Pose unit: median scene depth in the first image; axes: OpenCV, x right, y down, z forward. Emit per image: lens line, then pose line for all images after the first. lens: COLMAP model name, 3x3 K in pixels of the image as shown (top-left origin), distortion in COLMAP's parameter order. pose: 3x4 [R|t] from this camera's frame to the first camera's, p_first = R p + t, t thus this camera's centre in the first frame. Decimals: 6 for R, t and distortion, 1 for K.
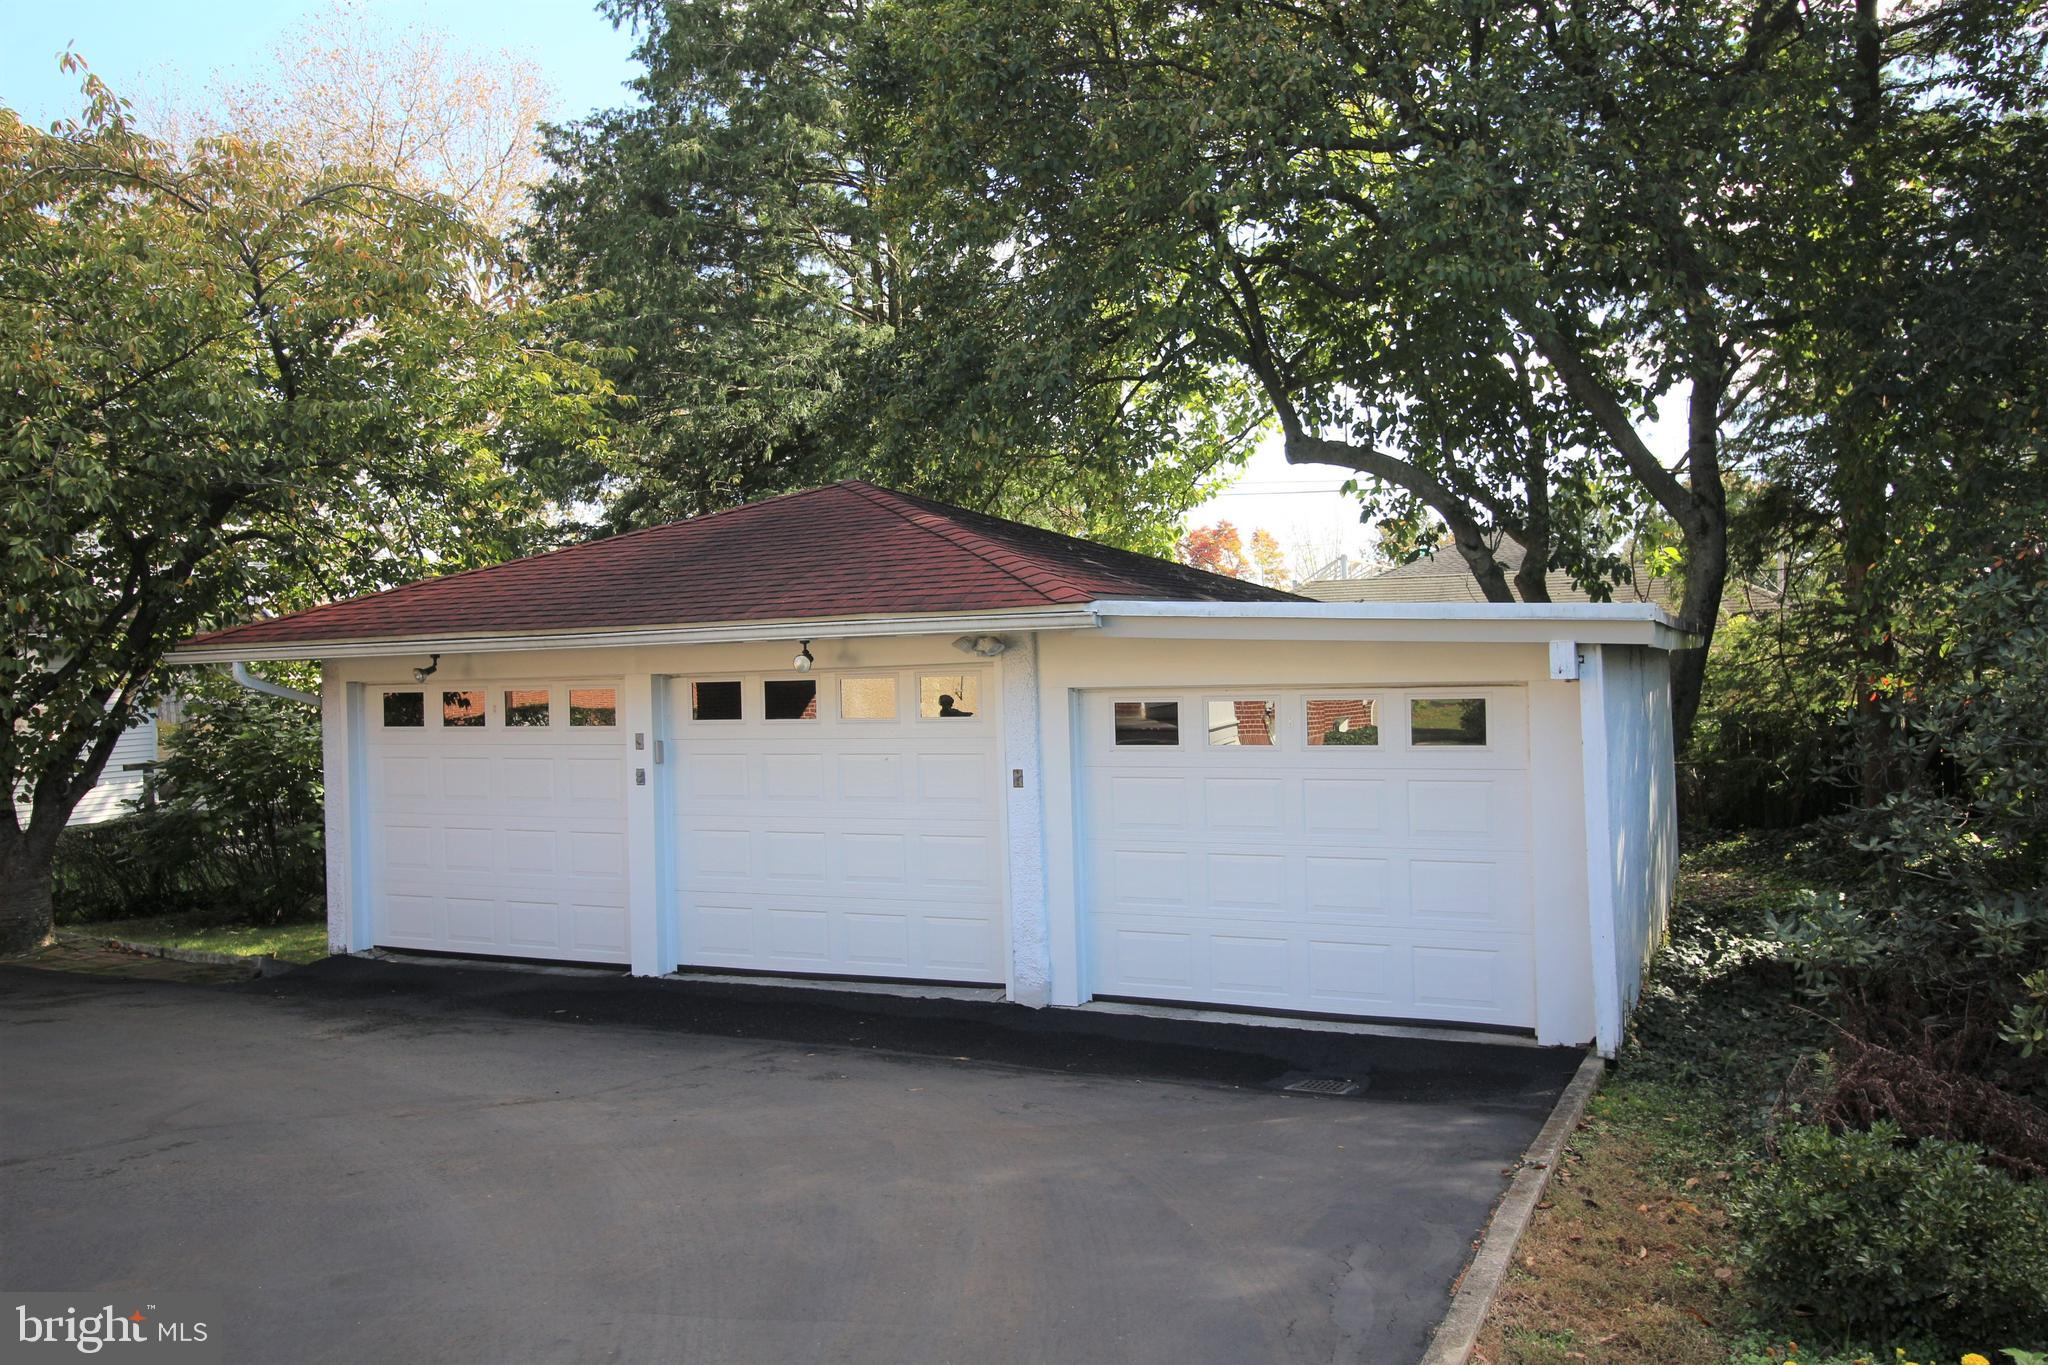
lens RADIAL K [[1752.1, 0, 933.0], [0, 1752.1, 680.9], [0, 0, 1]] dist [0.016120, 0.014444]
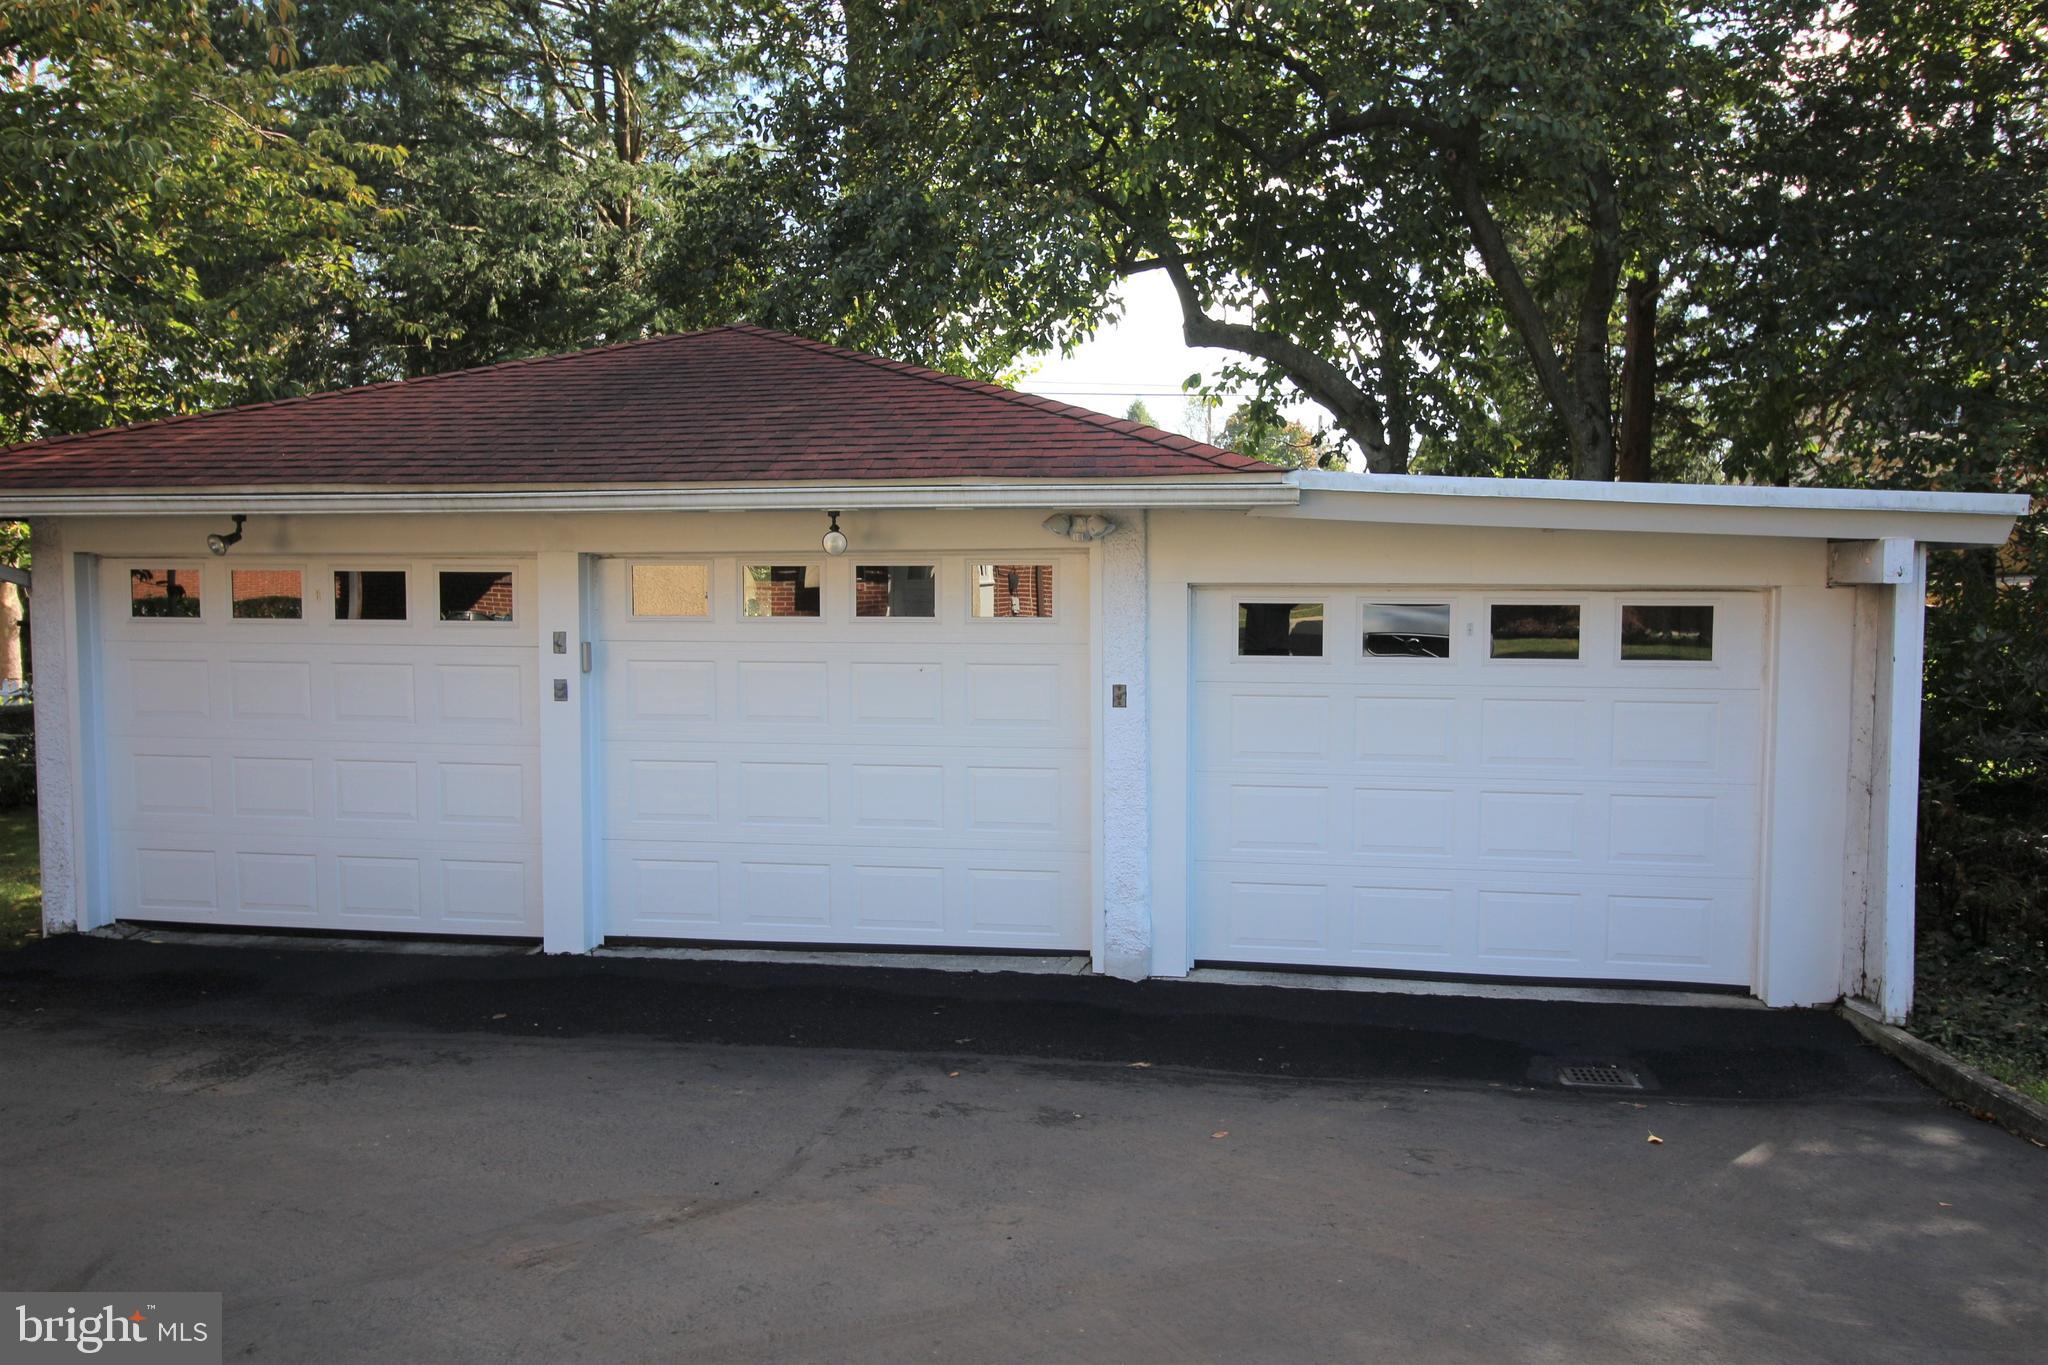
lens RADIAL K [[1674.1, 0, 1024.0], [0, 1674.1, 682.5], [0, 0, 1]] dist [0.012901, -0.007329]
pose [[0.949746, 0.004933, 0.312982, -0.230294], [-0.022634, 0.998341, 0.052951, 0.010627], [-0.312201, -0.057374, 0.948282, 0.296306]]
